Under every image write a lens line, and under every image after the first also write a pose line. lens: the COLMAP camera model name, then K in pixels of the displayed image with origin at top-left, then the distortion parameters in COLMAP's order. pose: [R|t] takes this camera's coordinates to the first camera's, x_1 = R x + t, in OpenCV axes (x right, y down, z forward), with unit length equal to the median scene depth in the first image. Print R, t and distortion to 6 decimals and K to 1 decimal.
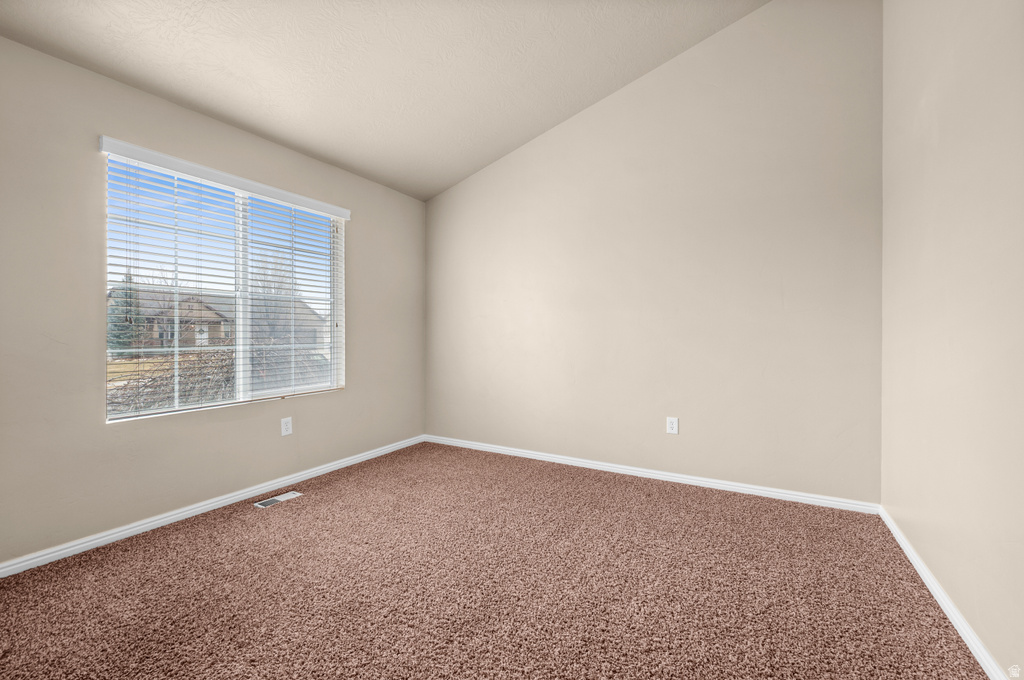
lens RADIAL K [[451.9, 0, 514.4], [0, 451.9, 334.5], [0, 0, 1]] dist [0.000233, -0.001363]
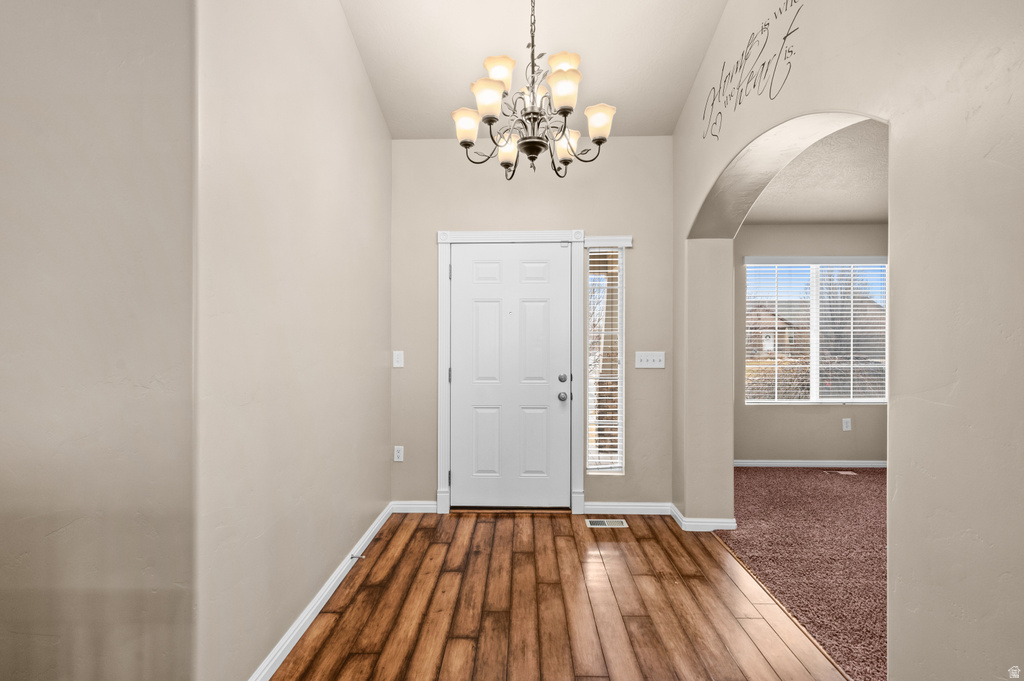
lens RADIAL K [[468.5, 0, 531.1], [0, 468.5, 327.0], [0, 0, 1]] dist [0.002563, -0.001081]
pose [[0.477179, -0.010324, -0.878746, 0.342309], [-0.015381, 0.999680, -0.020097, -0.063791], [0.878672, 0.023106, 0.476867, -0.620365]]
